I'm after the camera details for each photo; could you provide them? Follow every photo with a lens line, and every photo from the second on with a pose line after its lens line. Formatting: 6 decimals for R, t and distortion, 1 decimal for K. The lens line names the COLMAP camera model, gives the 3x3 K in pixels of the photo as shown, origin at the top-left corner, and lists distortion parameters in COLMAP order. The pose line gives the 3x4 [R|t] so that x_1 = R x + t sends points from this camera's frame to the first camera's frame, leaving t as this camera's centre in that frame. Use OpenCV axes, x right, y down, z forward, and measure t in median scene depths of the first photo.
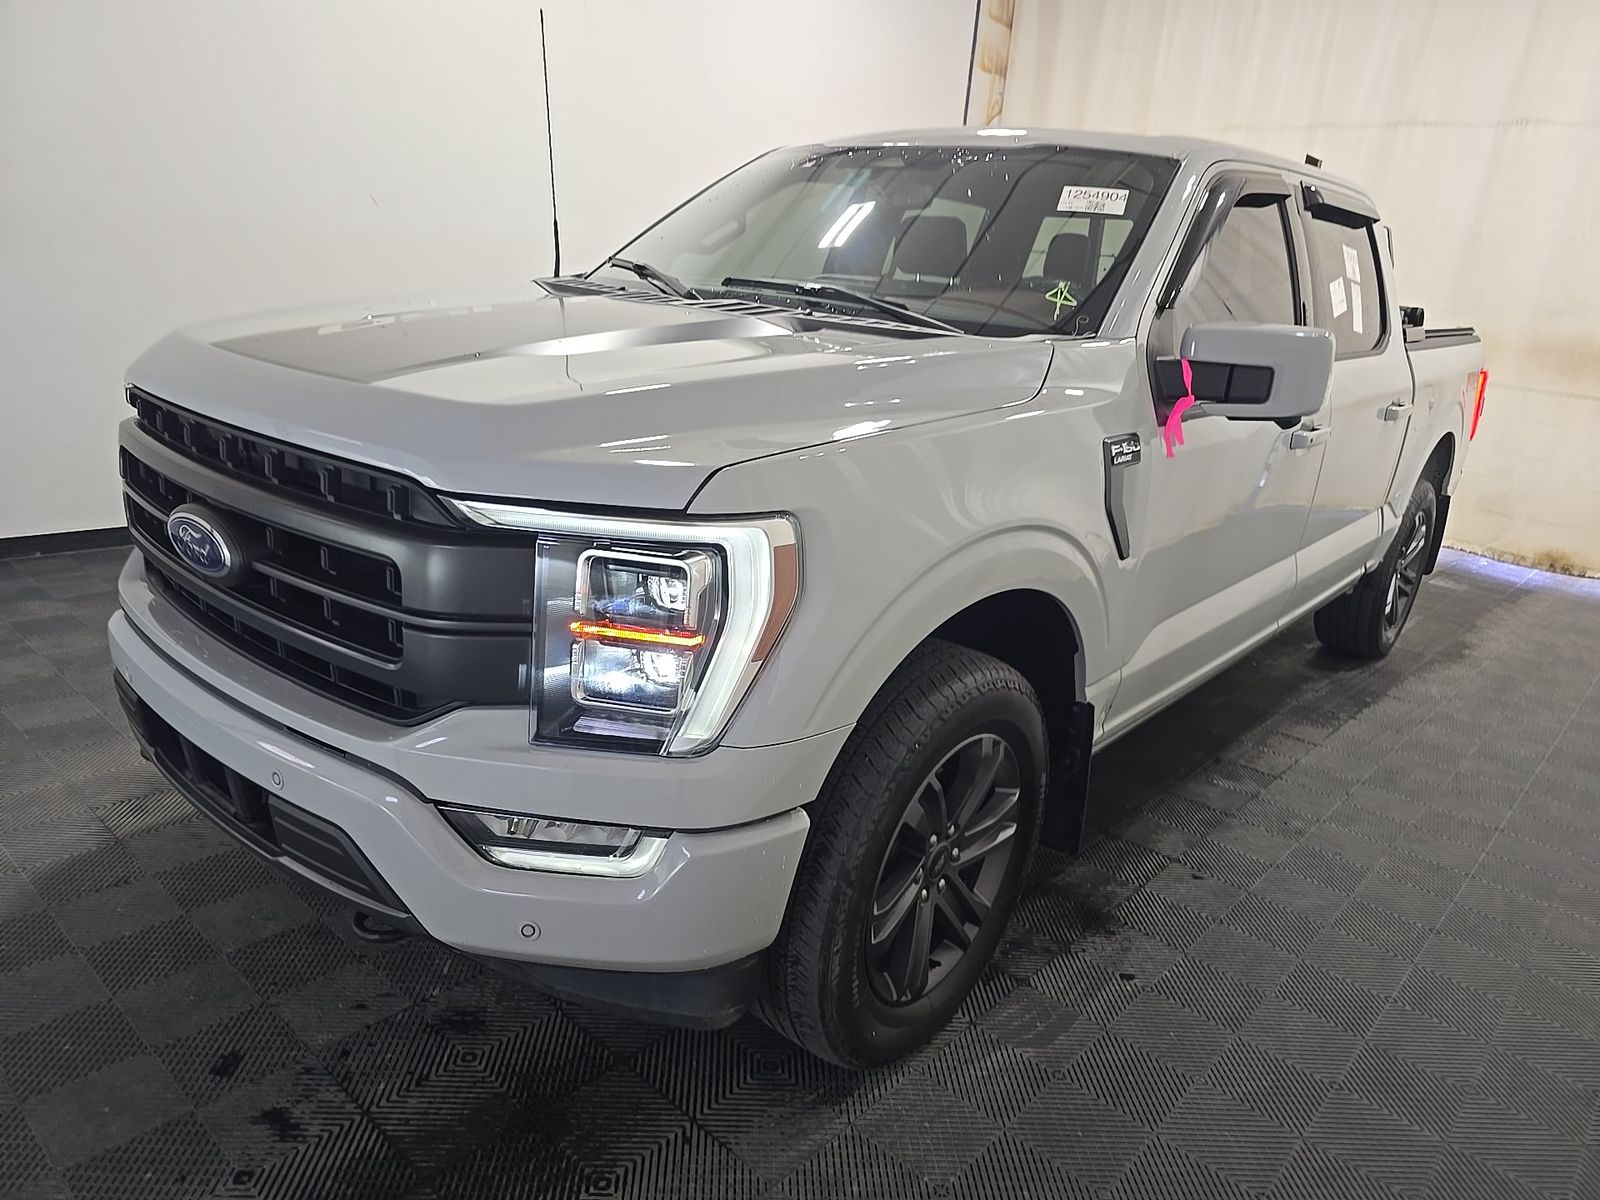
lens RADIAL K [[1111.6, 0, 800.0], [0, 1111.6, 600.0], [0, 0, 1]] dist [-0.006711, -0.003747]
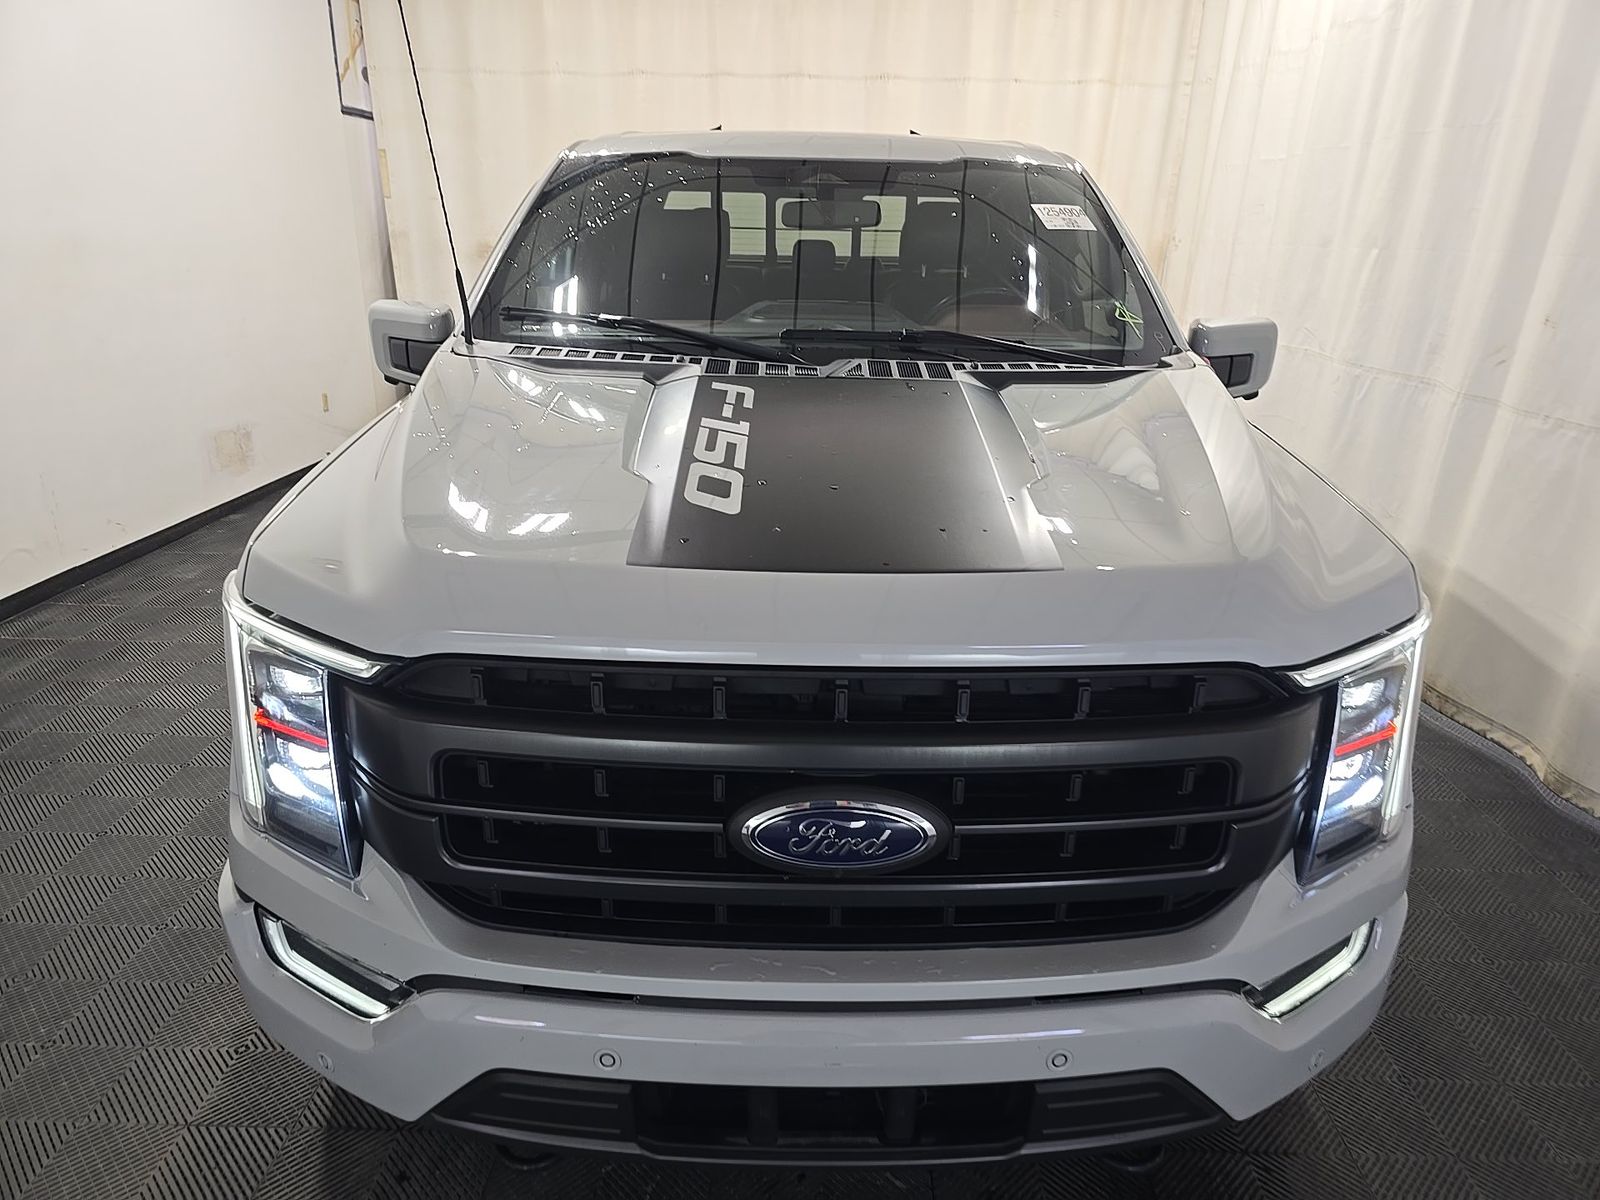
lens RADIAL K [[1111.6, 0, 800.0], [0, 1111.6, 600.0], [0, 0, 1]] dist [-0.006711, -0.003747]
pose [[0.745854, -0.270242, 0.608828, -0.935237], [0.221516, 0.962613, 0.155905, -0.308011], [-0.628198, 0.018583, 0.777832, 0.437210]]
